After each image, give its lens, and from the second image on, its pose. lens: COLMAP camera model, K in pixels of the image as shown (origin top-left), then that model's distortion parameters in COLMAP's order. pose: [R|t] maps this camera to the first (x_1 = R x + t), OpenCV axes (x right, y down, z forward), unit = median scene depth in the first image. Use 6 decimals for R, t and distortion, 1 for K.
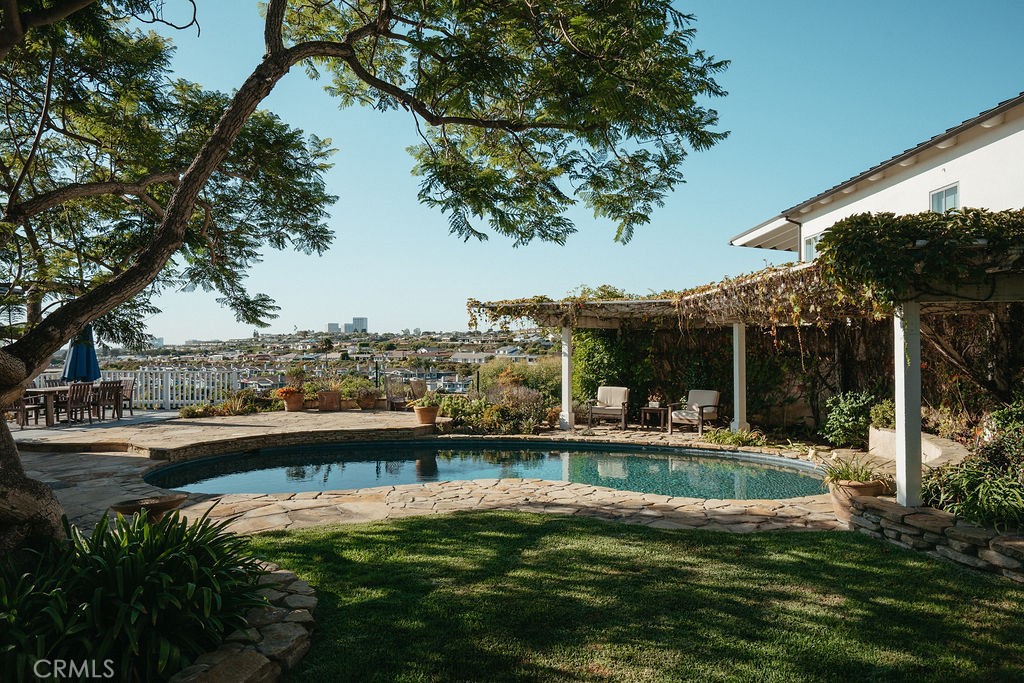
lens RADIAL K [[669.6, 0, 505.0], [0, 669.6, 342.1], [0, 0, 1]] dist [-0.004586, 0.003997]
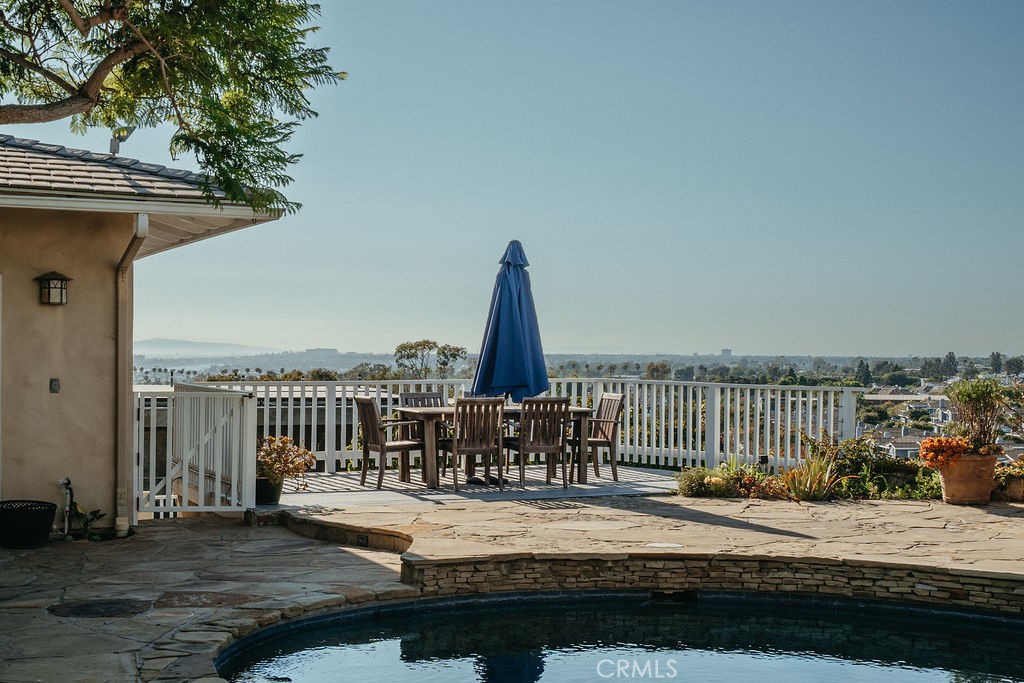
lens RADIAL K [[1556.2, 0, 513.7], [0, 1556.2, 341.1], [0, 0, 1]] dist [0.046532, 0.000000]
pose [[0.664490, 0.005736, -0.747275, 0.156743], [-0.007502, 0.999971, 0.001004, 0.019176], [0.747260, 0.004939, 0.664514, 0.291463]]
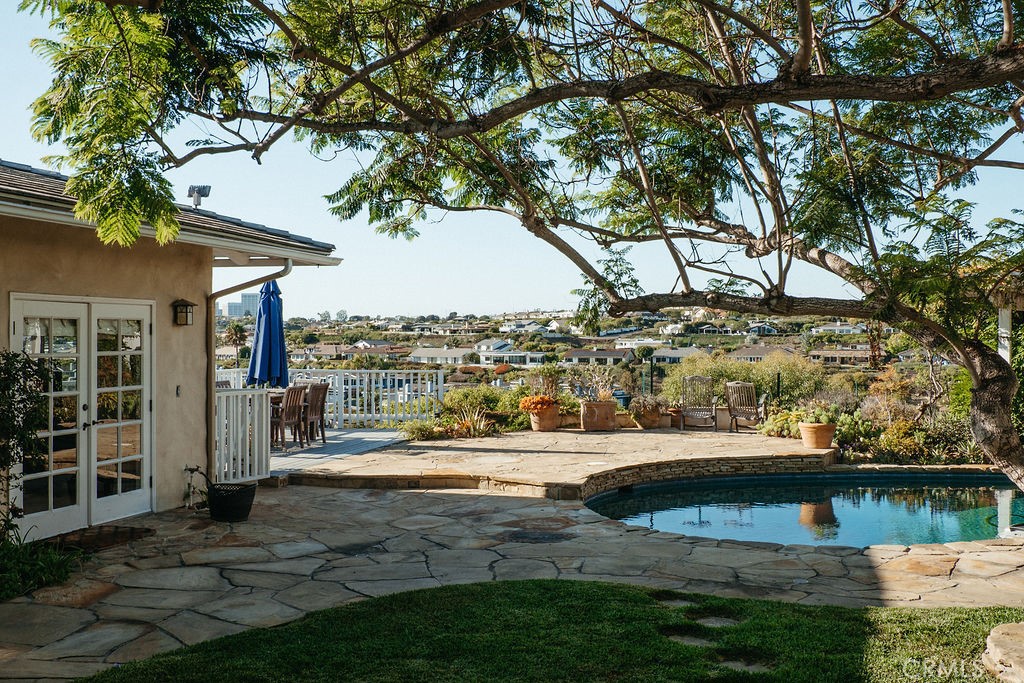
lens RADIAL K [[1014.1, 0, 512.2], [0, 1014.1, 341.5], [0, 0, 1]] dist [-0.016568, 0.000000]
pose [[0.999068, 0.005402, 0.042819, -0.424473], [-0.005775, 0.999946, 0.008582, 0.005919], [-0.042770, -0.008822, 0.999046, -0.008039]]
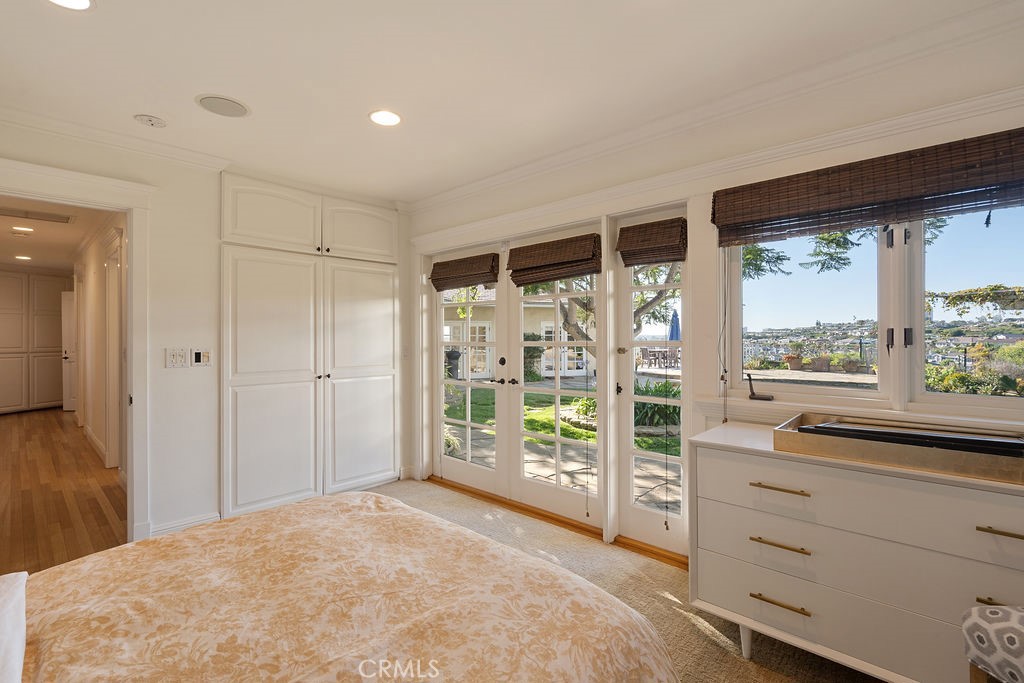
lens RADIAL K [[464.7, 0, 514.0], [0, 464.7, 337.6], [0, 0, 1]] dist [-0.005069, 0.002201]
pose [[0.590603, 0.008374, -0.806919, 0.186260], [0.004680, 0.999894, 0.013802, 0.009733], [0.806949, -0.011928, 0.590501, -0.184517]]
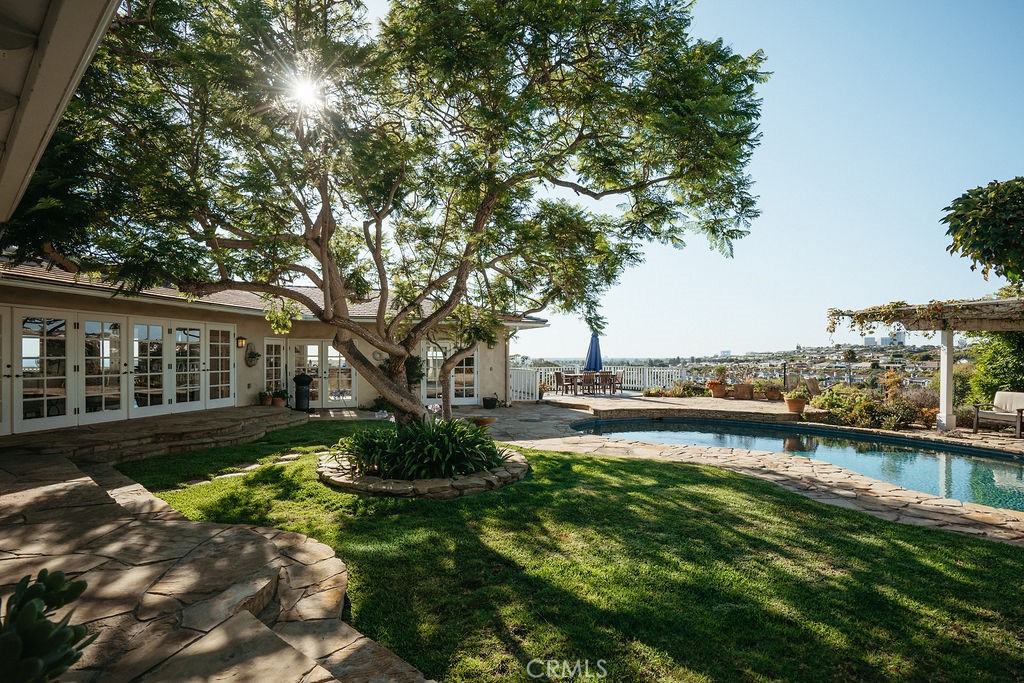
lens RADIAL K [[496.0, 0, 543.9], [0, 496.0, 357.6], [0, 0, 1]] dist [-0.001604, 0.000701]
pose [[0.671346, 0.006895, -0.741112, 0.223479], [-0.000687, 0.999962, 0.008681, 0.012268], [0.741144, -0.005319, 0.671325, 0.041044]]
